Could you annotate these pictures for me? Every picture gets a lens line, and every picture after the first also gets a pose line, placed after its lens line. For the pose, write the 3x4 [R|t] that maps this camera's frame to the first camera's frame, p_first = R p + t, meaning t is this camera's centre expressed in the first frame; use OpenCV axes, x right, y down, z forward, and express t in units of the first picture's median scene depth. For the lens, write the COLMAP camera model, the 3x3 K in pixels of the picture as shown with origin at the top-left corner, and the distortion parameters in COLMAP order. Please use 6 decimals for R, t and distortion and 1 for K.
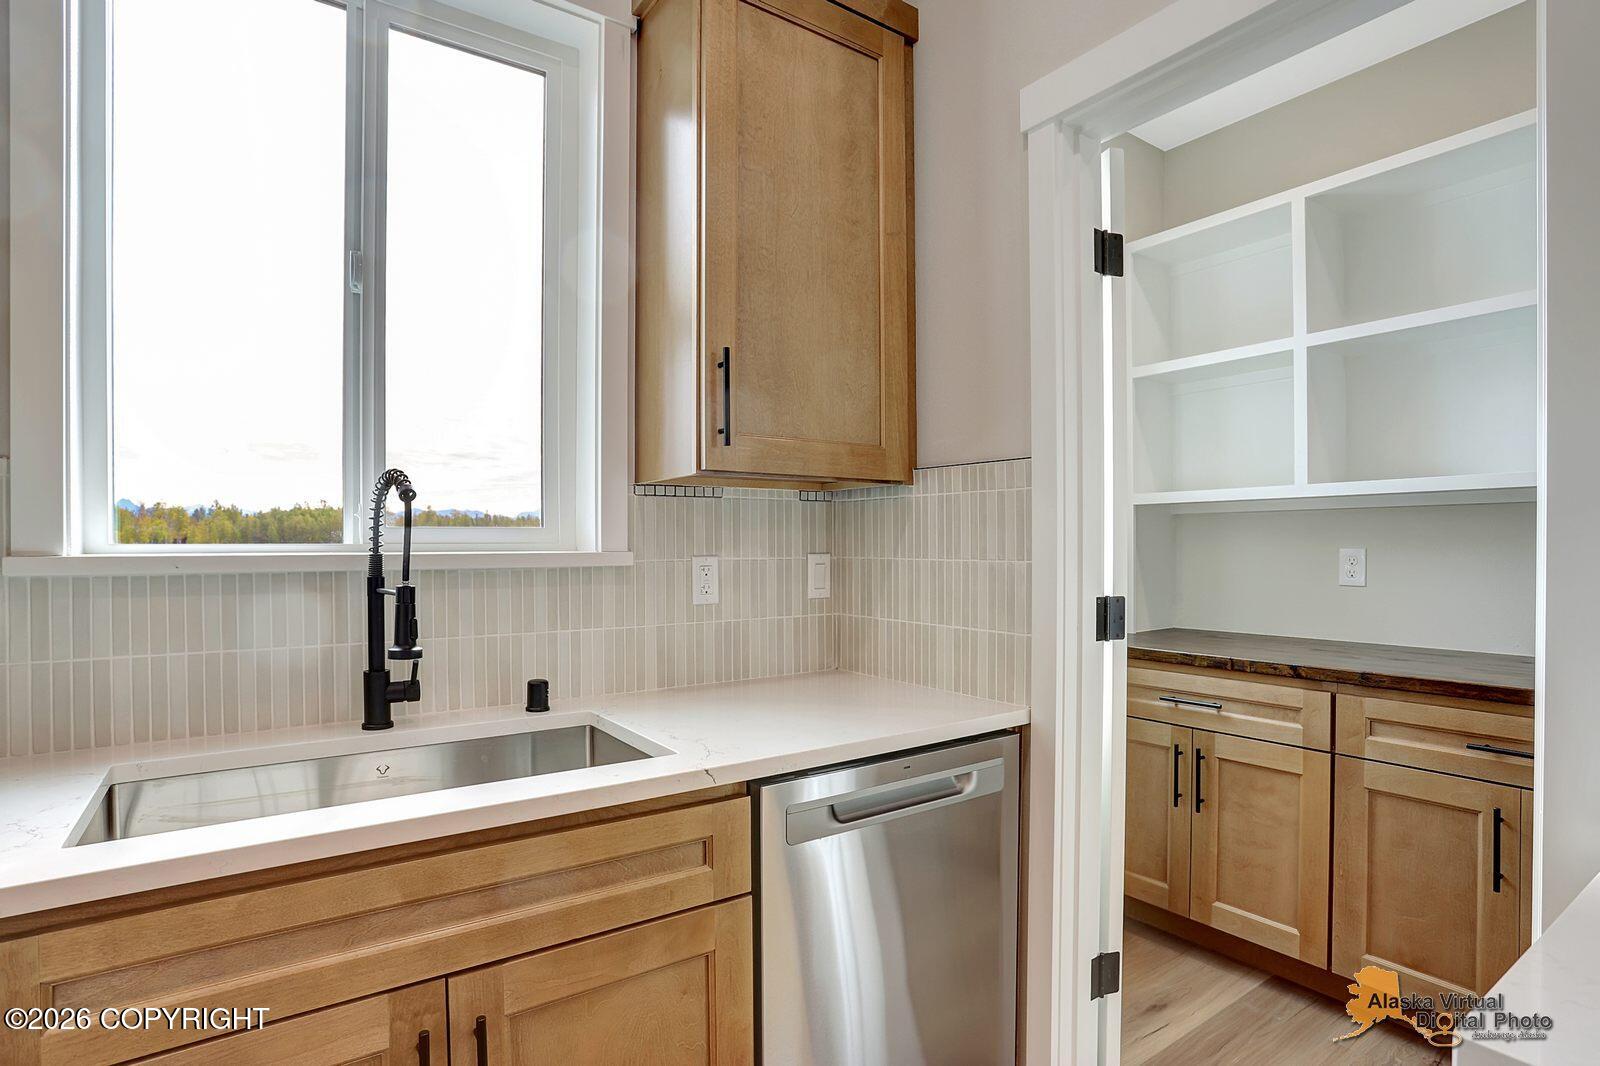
lens RADIAL K [[800.7, 0, 796.0], [0, 800.7, 539.8], [0, 0, 1]] dist [-0.038929, 0.002056]
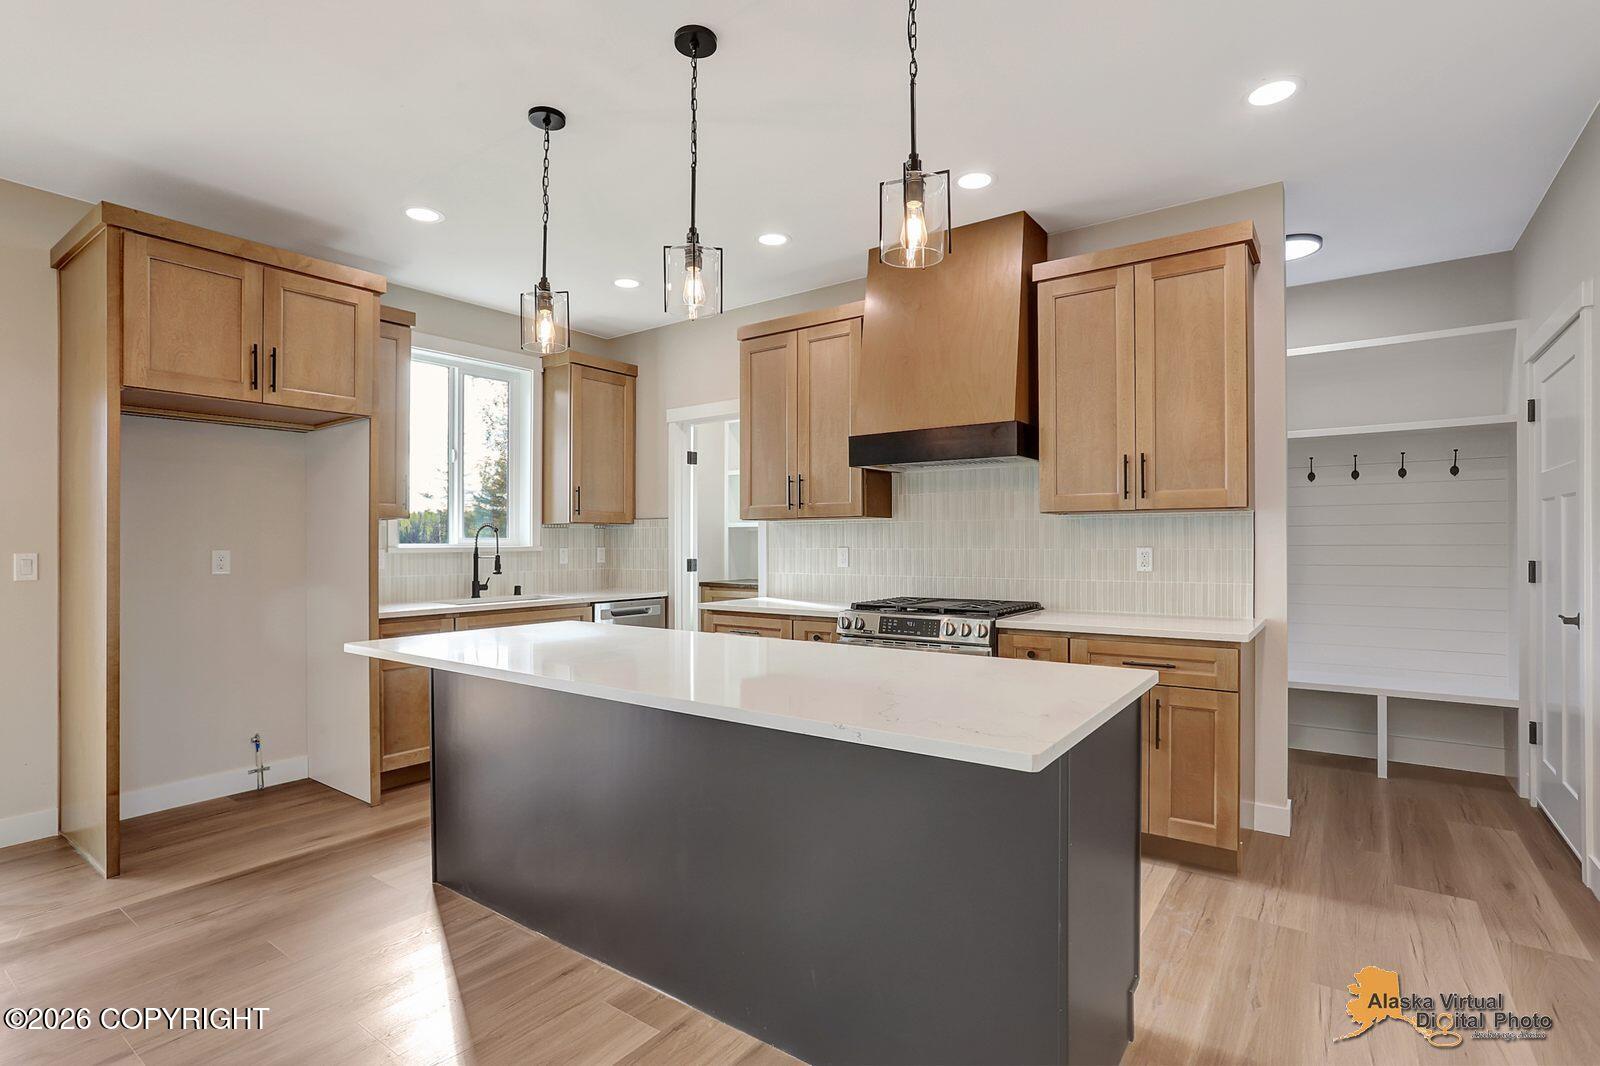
lens RADIAL K [[767.2, 0, 785.1], [0, 767.2, 539.9], [0, 0, 1]] dist [-0.055618, 0.035249]
pose [[0.947319, 0.000322, 0.320291, -0.415179], [-0.000502, 1.000000, 0.000478, -0.017448], [-0.320291, -0.000613, 0.947319, -3.315333]]
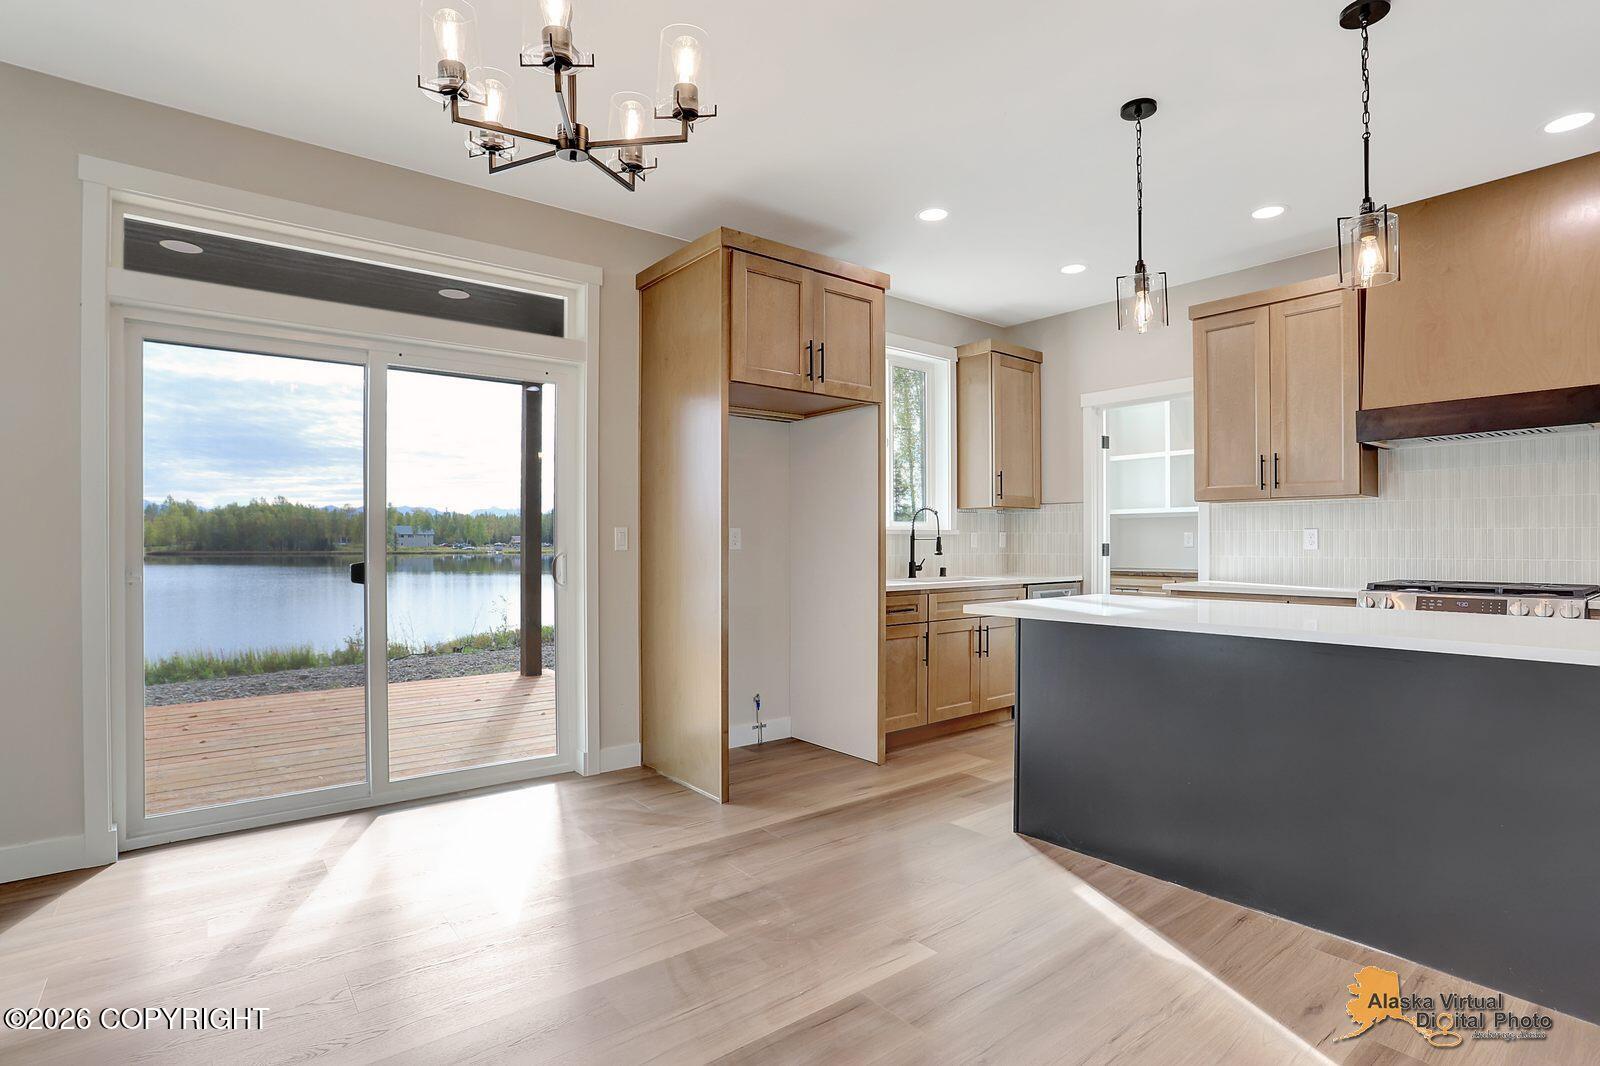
lens RADIAL K [[780.8, 0, 800.0], [0, 780.8, 533.0], [0, 0, 1]] dist [-0.043037, 0.000878]
pose [[0.997152, 0.005511, 0.075211, -1.703265], [-0.004948, 0.999958, -0.007671, 0.085824], [-0.075250, 0.007277, 0.997138, -3.252667]]
